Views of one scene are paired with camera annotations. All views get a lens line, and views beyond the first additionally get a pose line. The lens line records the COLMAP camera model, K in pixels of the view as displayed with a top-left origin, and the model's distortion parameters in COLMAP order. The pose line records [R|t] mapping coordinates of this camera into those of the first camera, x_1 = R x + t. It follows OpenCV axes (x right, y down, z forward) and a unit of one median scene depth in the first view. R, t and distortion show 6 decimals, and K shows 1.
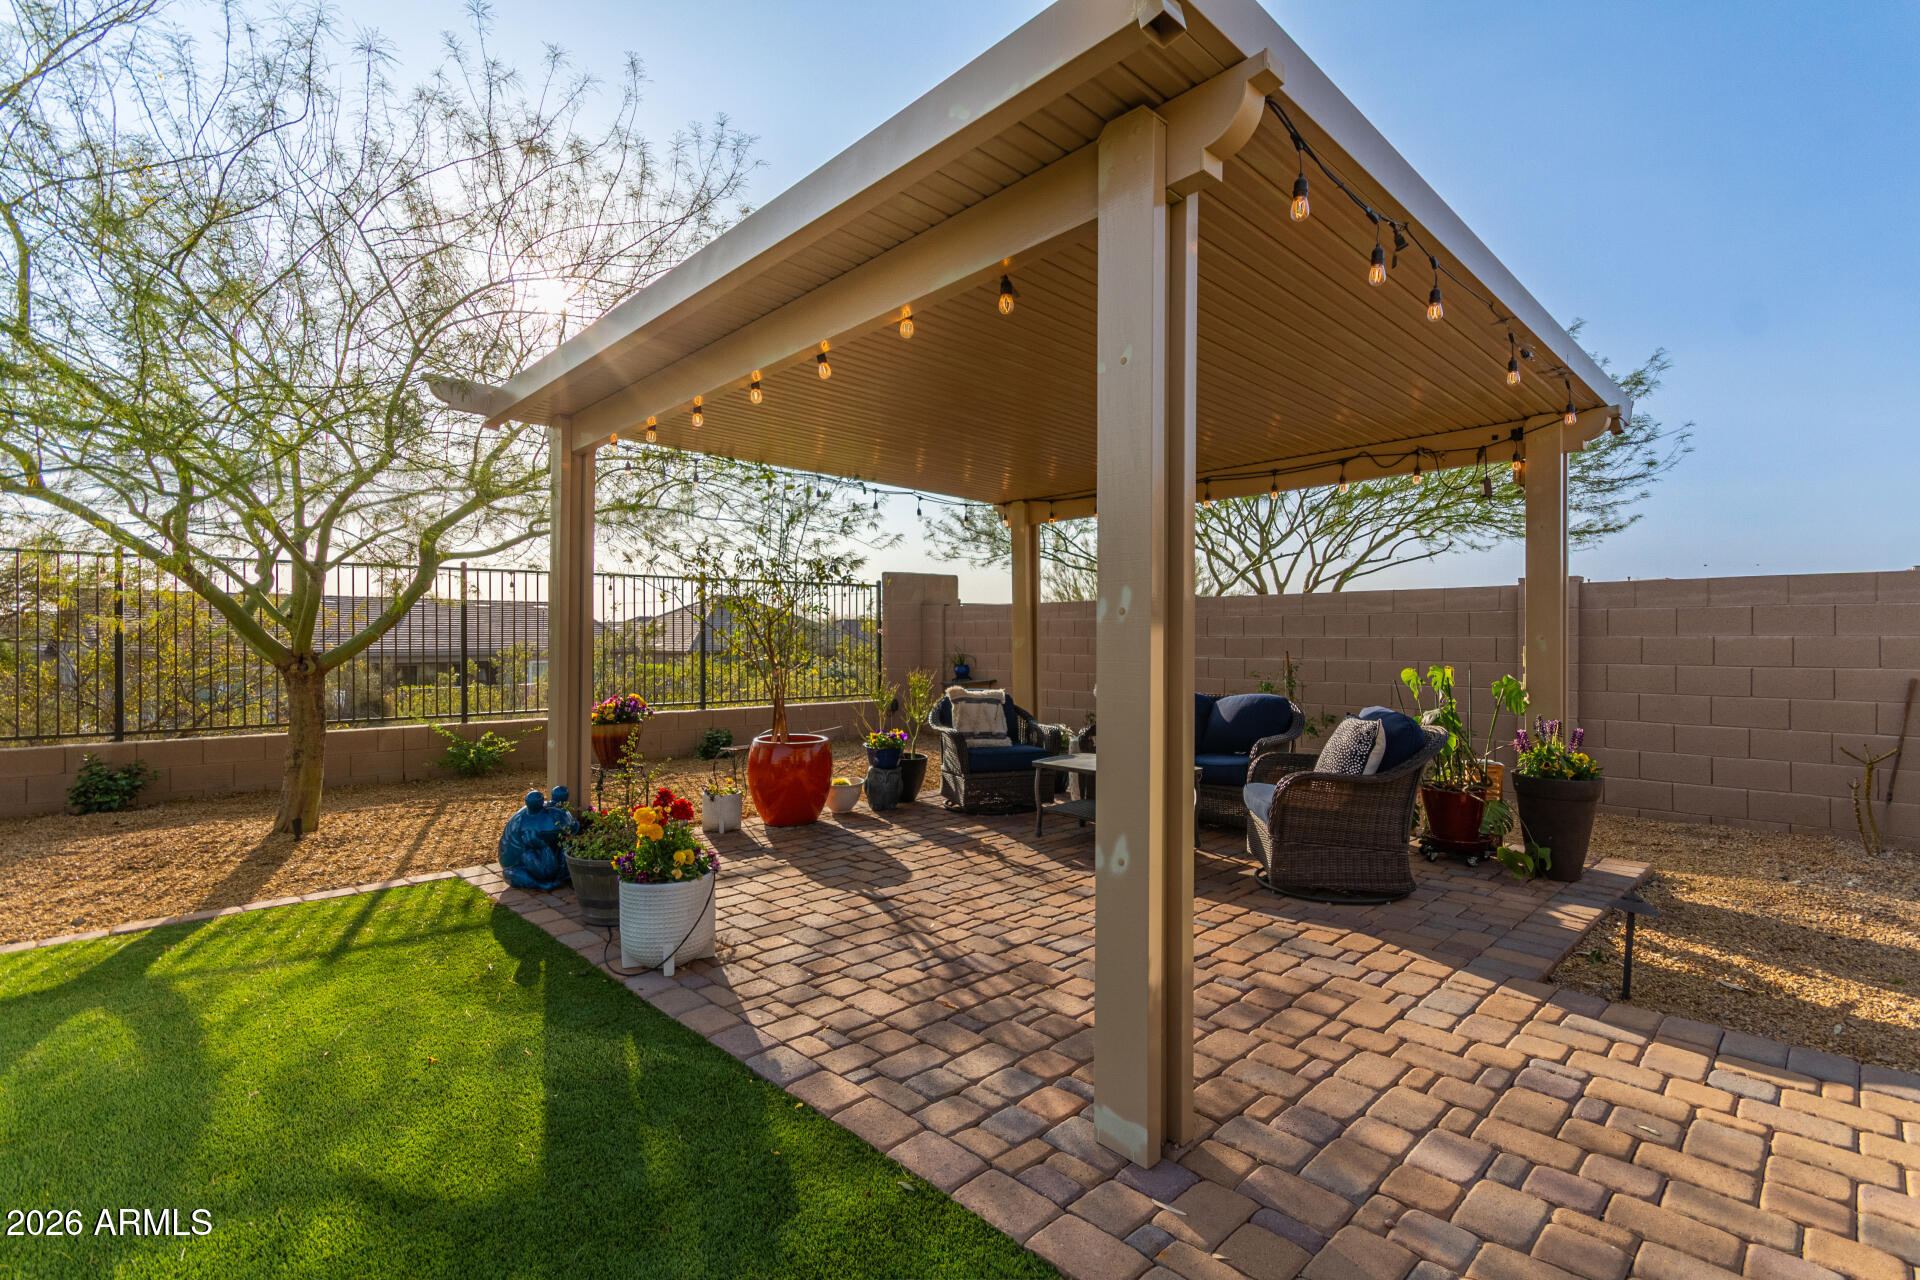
lens RADIAL K [[880.2, 0, 975.9], [0, 880.2, 637.7], [0, 0, 1]] dist [-0.000676, -0.000028]
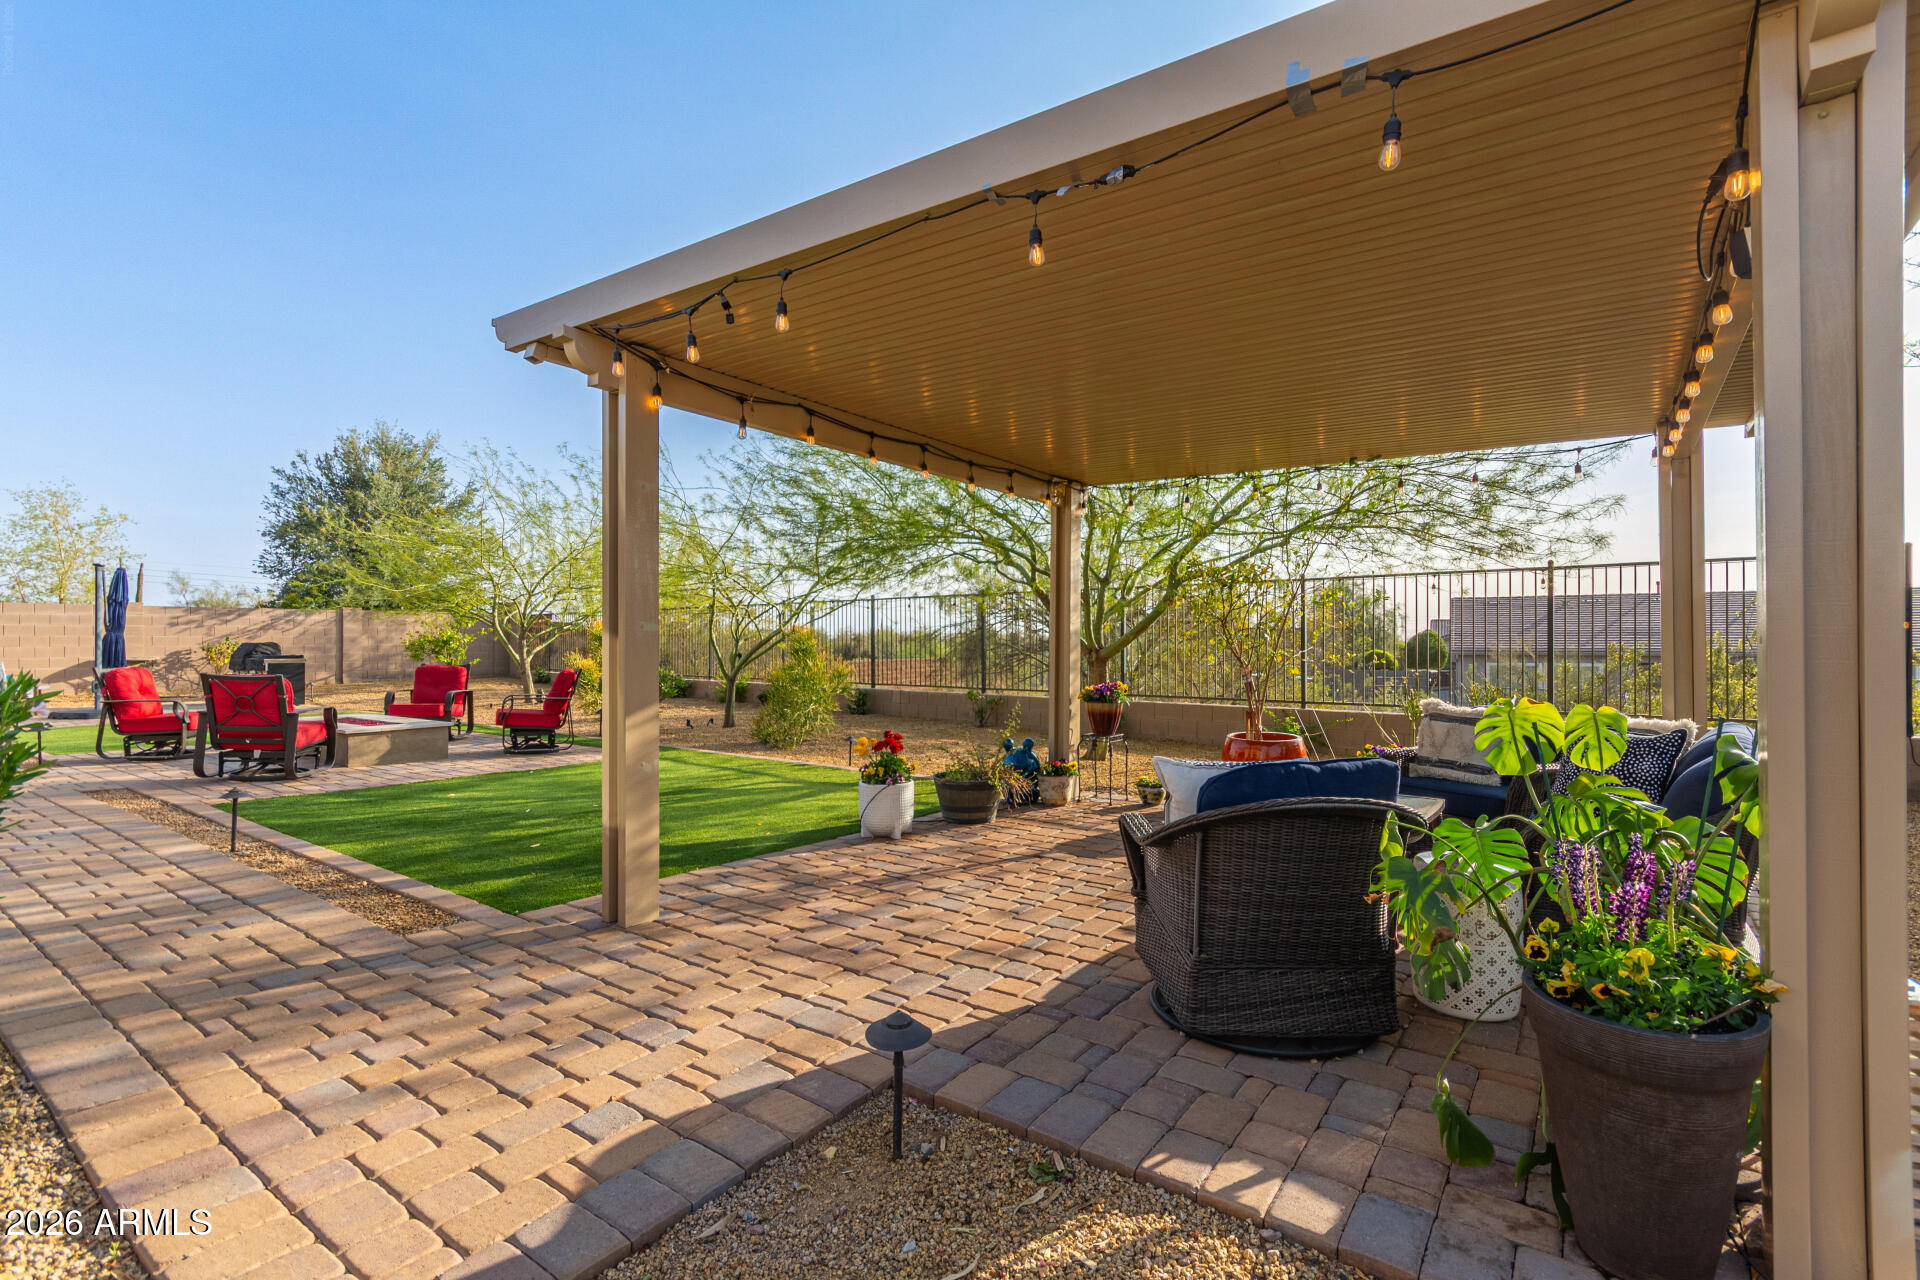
lens RADIAL K [[880.2, 0, 973.1], [0, 880.2, 637.5], [0, 0, 1]] dist [-0.000676, -0.000028]
pose [[0.190260, 0.002728, -0.981730, 1.464404], [0.000066, 0.999996, 0.002792, -0.008699], [0.981734, -0.000596, 0.190259, 0.944627]]
